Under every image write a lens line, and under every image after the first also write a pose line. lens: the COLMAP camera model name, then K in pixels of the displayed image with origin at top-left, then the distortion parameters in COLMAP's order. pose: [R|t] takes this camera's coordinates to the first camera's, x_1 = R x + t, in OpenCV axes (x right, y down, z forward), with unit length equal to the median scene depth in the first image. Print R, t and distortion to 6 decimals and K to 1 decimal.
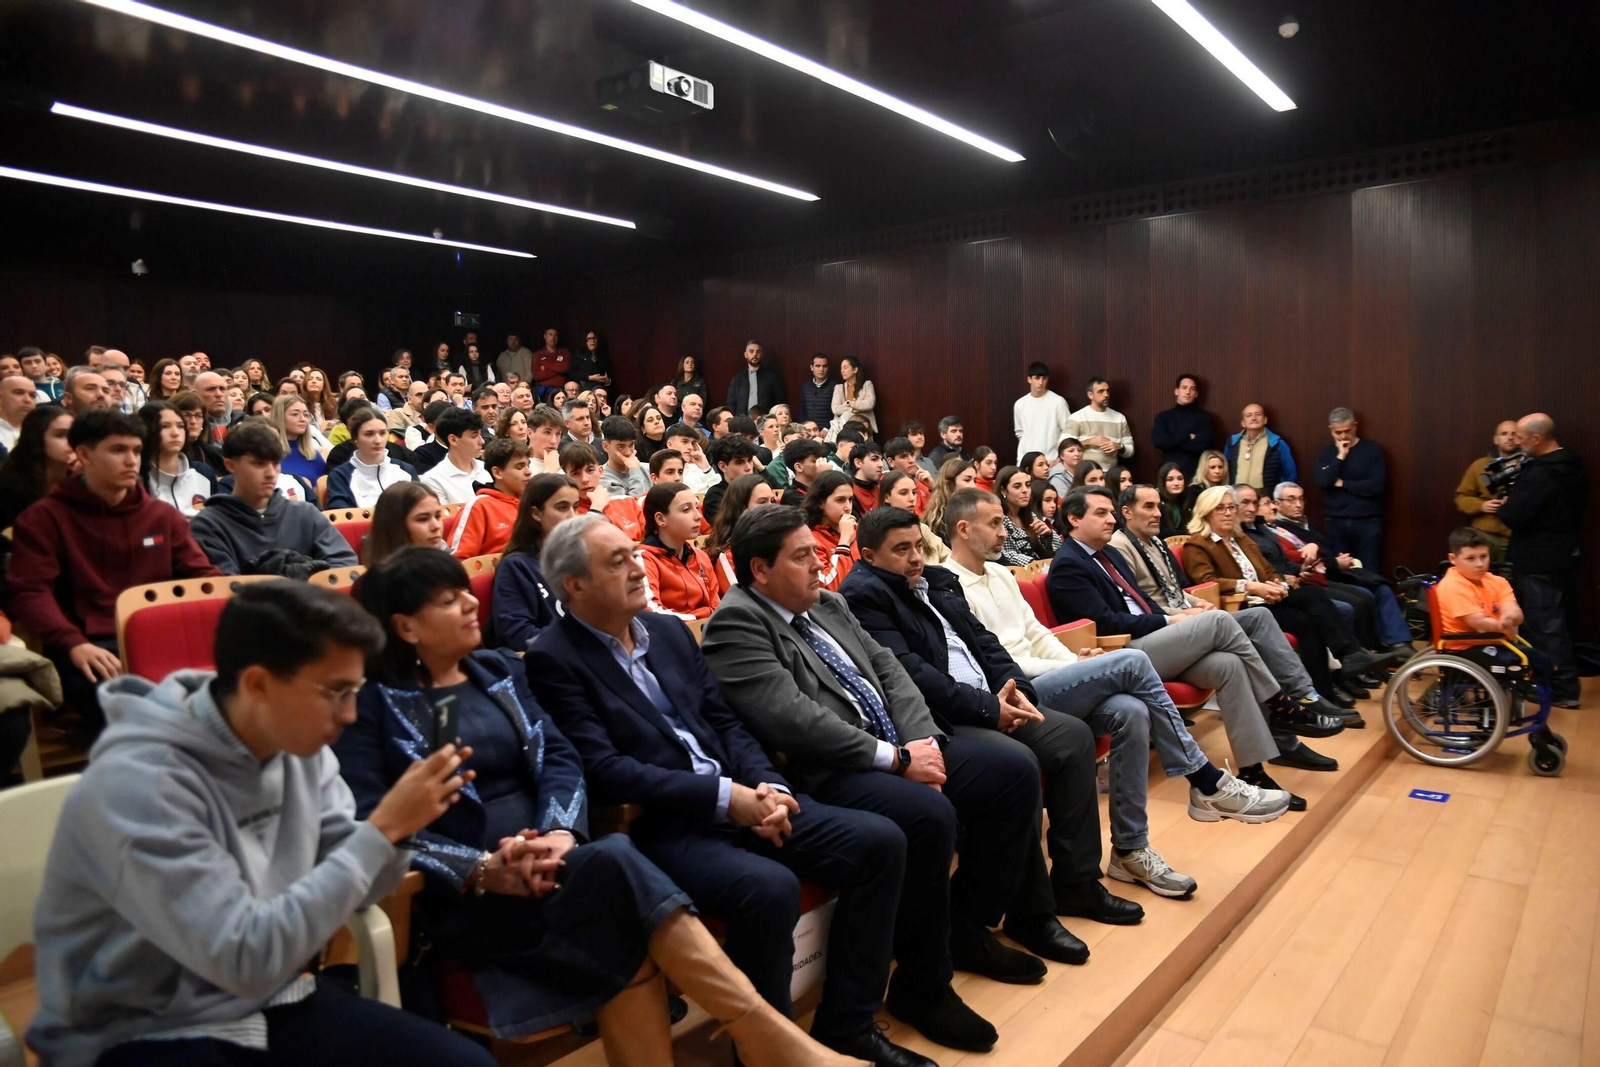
lens RADIAL K [[1113.7, 0, 801.5], [0, 1113.7, 520.6], [0, 0, 1]] dist [-0.113890, 0.080496]
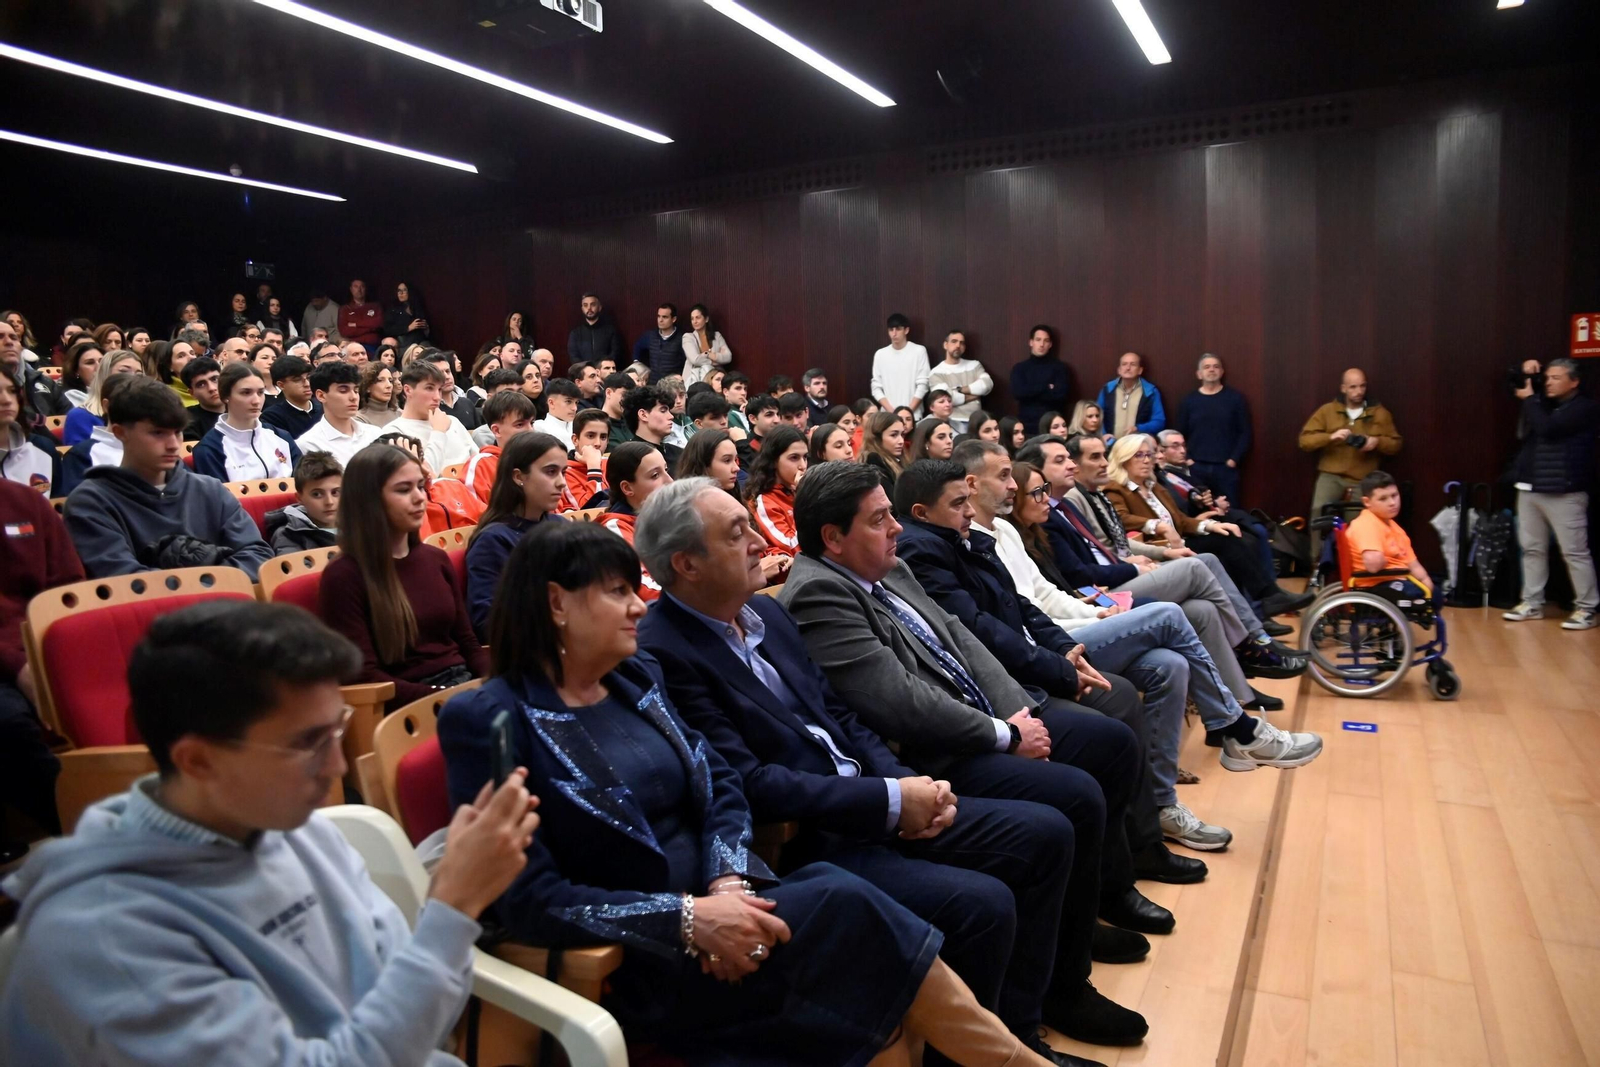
lens RADIAL K [[1113.7, 0, 836.9], [0, 1113.7, 529.3], [0, 0, 1]] dist [-0.113890, 0.080496]
pose [[0.978030, -0.036271, 0.205284, -0.133021], [0.026572, 0.998405, 0.049812, -0.002881], [-0.206763, -0.043263, 0.977434, 0.083859]]
